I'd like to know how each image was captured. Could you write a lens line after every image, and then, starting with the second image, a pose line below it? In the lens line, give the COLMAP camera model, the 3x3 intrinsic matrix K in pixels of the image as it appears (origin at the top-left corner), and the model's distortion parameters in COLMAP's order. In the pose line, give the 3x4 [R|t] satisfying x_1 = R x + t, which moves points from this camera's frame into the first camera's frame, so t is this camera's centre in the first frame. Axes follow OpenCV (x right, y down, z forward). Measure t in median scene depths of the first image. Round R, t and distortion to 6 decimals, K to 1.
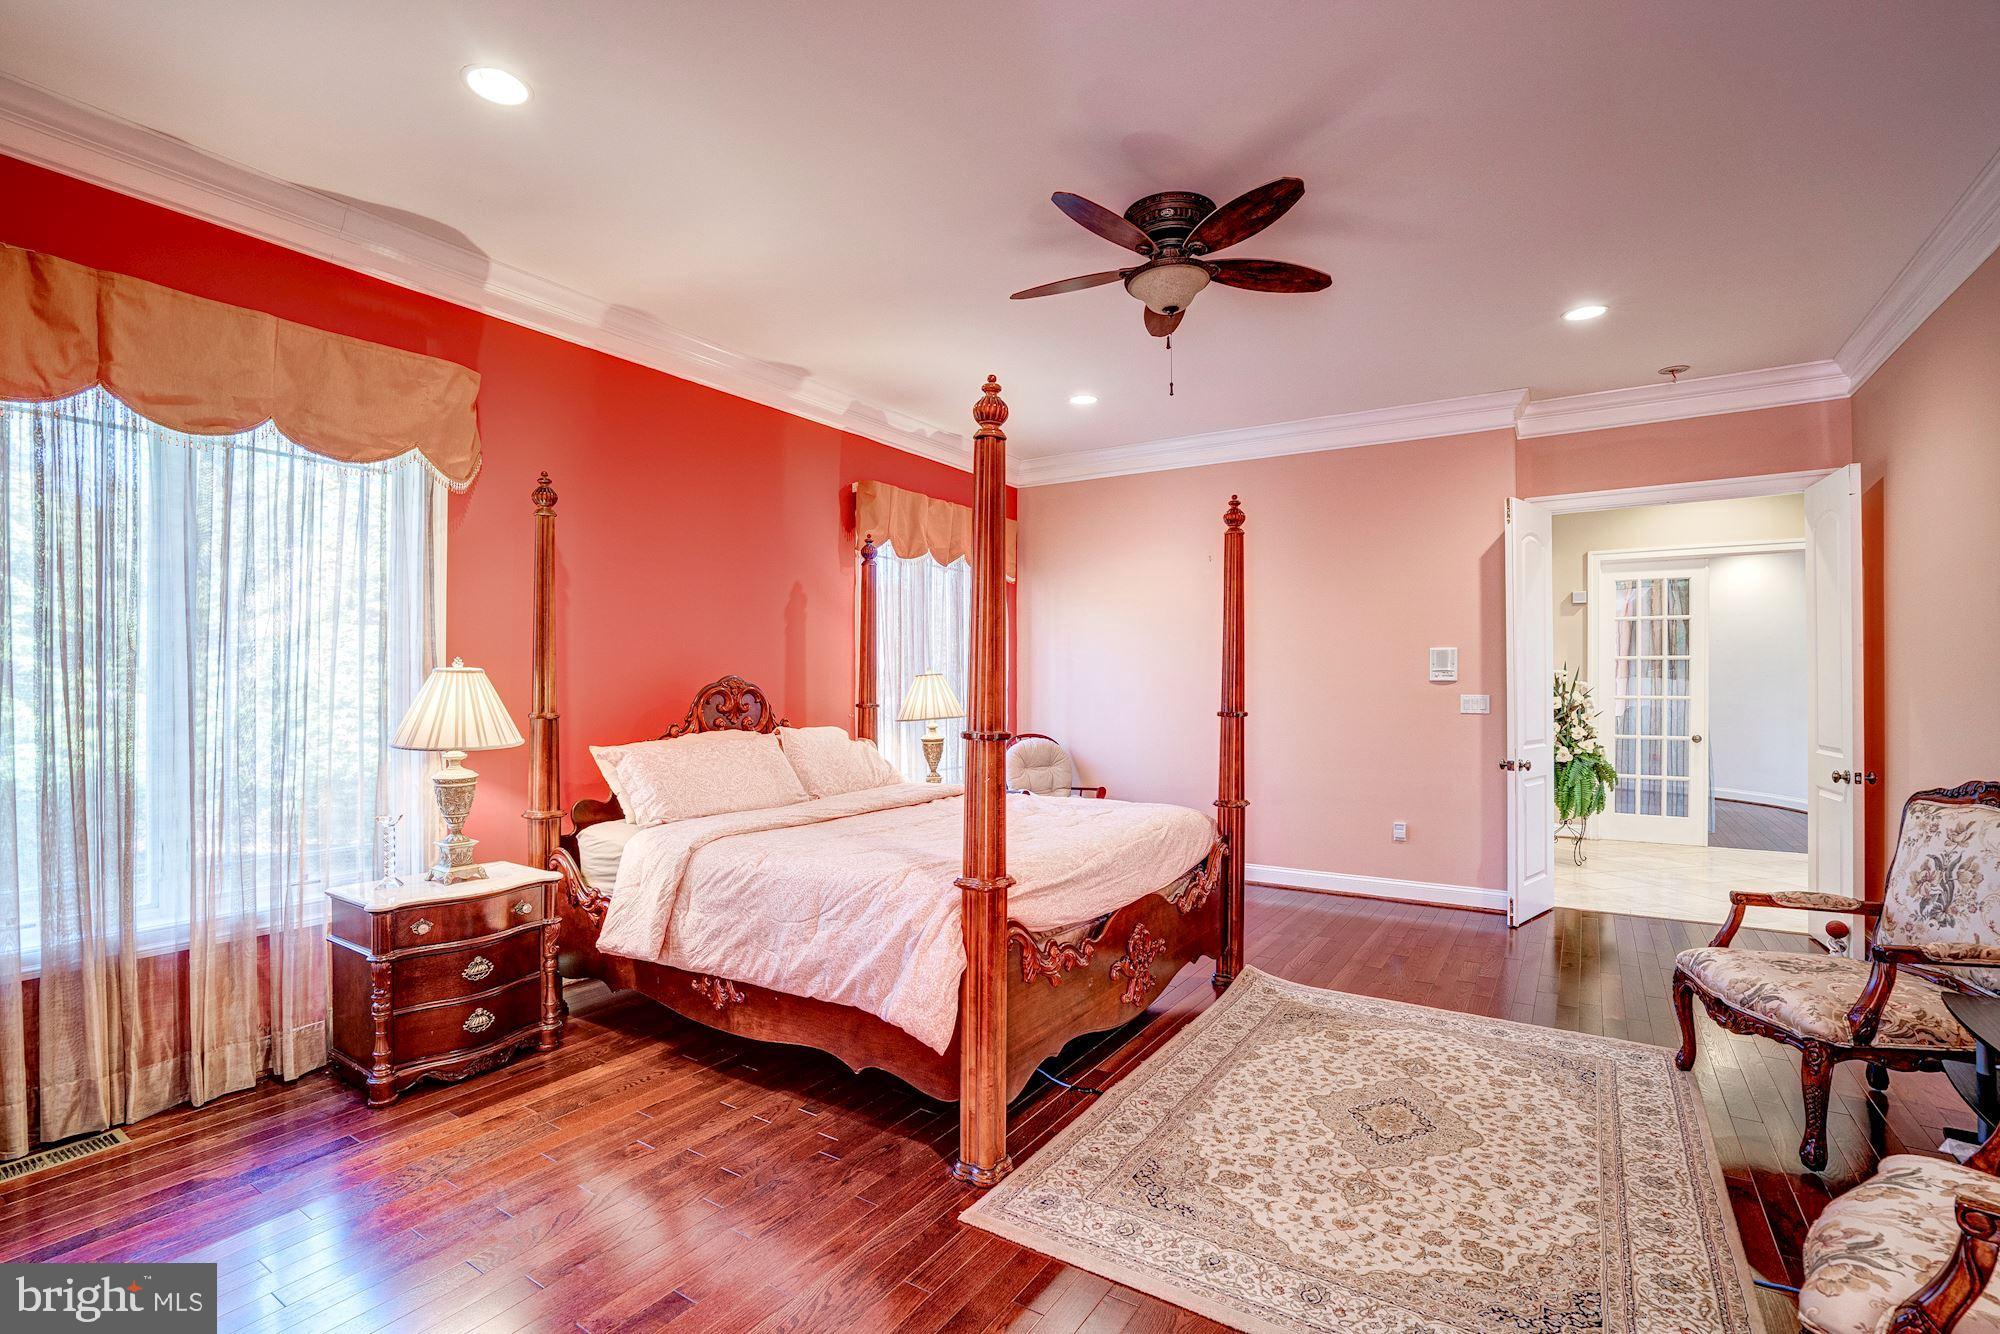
lens RADIAL K [[926.8, 0, 996.0], [0, 926.8, 679.2], [0, 0, 1]] dist [-0.039659, 0.011834]
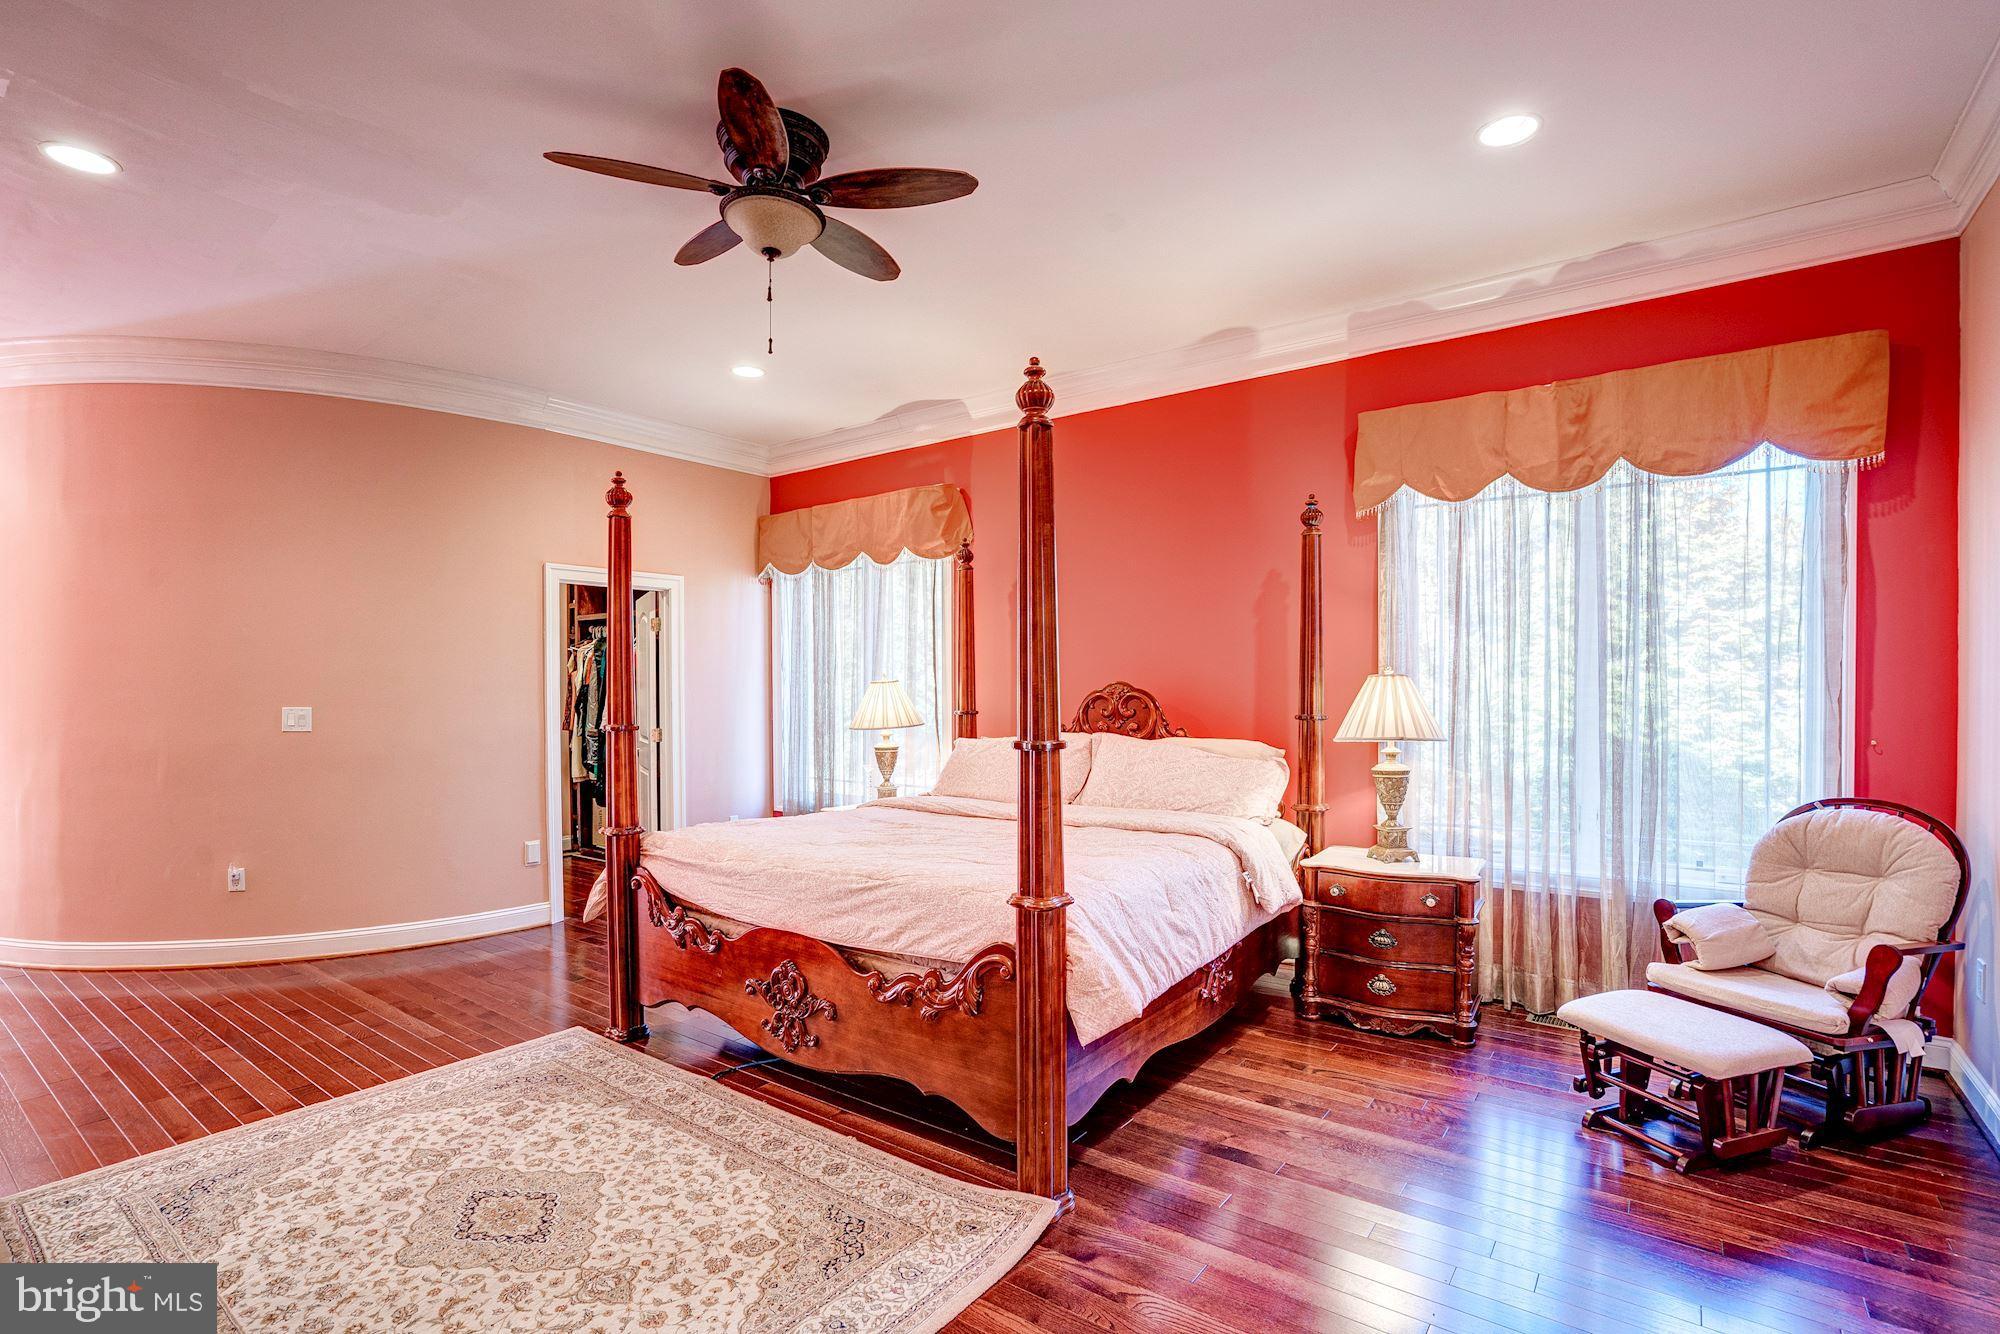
lens RADIAL K [[926.8, 0, 994.7], [0, 926.8, 698.1], [0, 0, 1]] dist [-0.039659, 0.011834]
pose [[-0.067773, 0.007384, -0.997673, 1.225498], [0.008121, 0.999944, 0.006849, 0.009964], [0.997668, -0.007638, -0.067829, 1.503628]]
